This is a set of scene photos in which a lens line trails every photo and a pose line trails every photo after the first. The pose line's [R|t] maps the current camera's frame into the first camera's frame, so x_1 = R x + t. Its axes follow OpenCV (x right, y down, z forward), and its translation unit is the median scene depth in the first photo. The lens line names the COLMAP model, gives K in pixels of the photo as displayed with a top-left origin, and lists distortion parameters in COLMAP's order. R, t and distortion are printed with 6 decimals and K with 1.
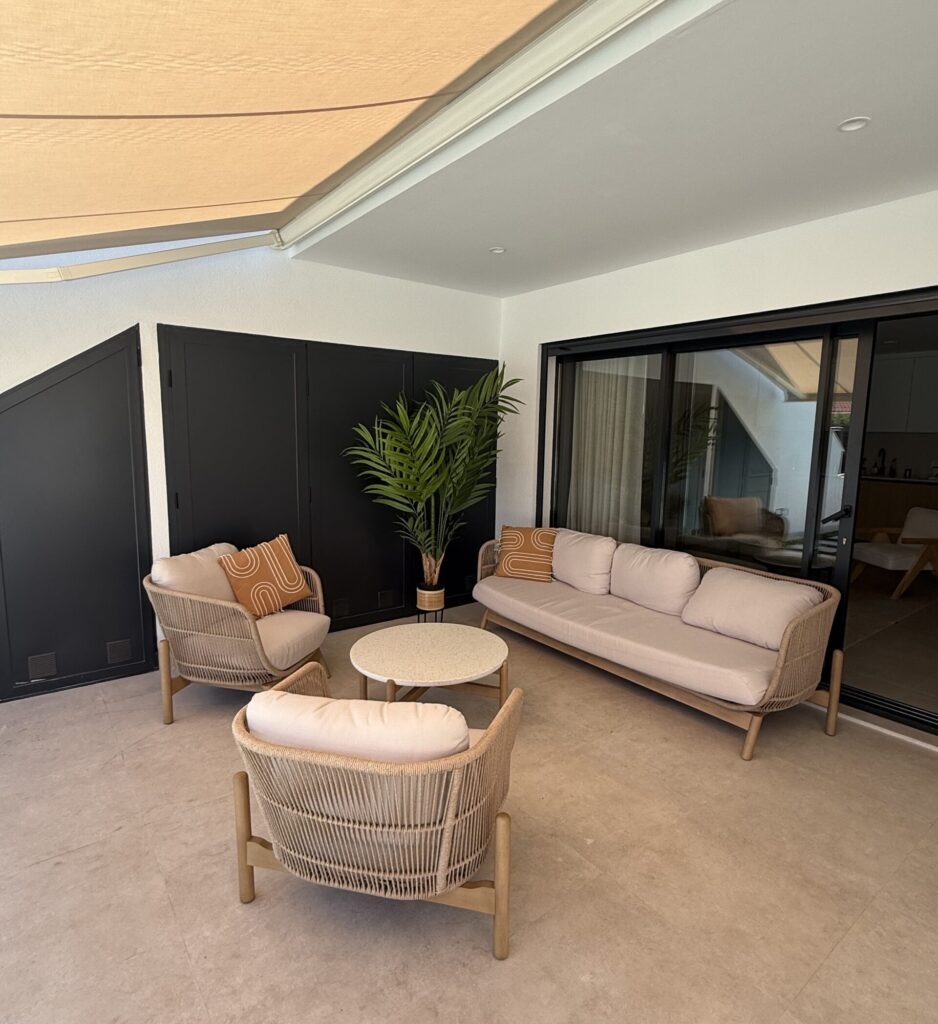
lens RADIAL K [[550.8, 0, 468.1], [0, 550.8, 511.5], [0, 0, 1]] dist [-0.000679, -0.000041]
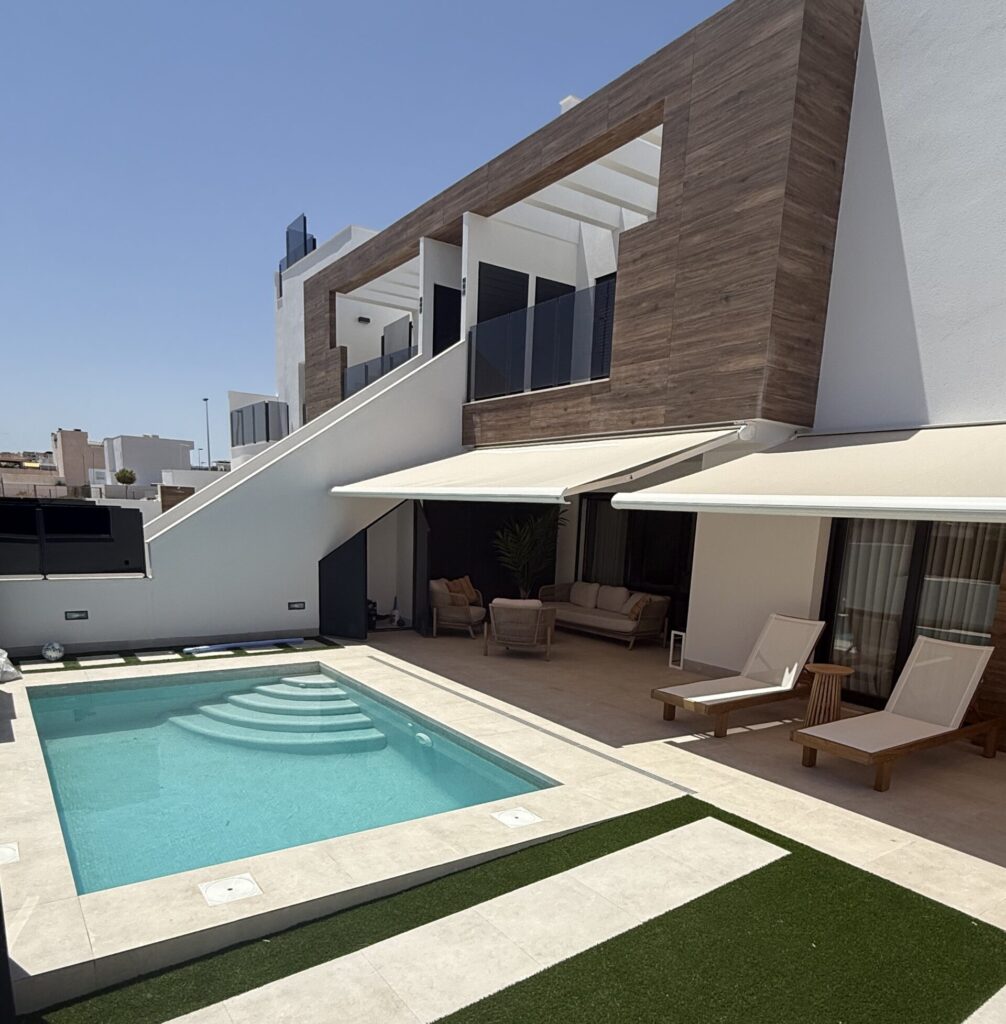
lens RADIAL K [[752.2, 0, 502.8], [0, 752.2, 510.4], [0, 0, 1]] dist [0.000740, 0.000005]
pose [[0.998068, 0.039944, -0.047600, -0.026228], [-0.044780, 0.993431, -0.105307, 0.098860], [0.043080, 0.107235, 0.993300, -2.369234]]
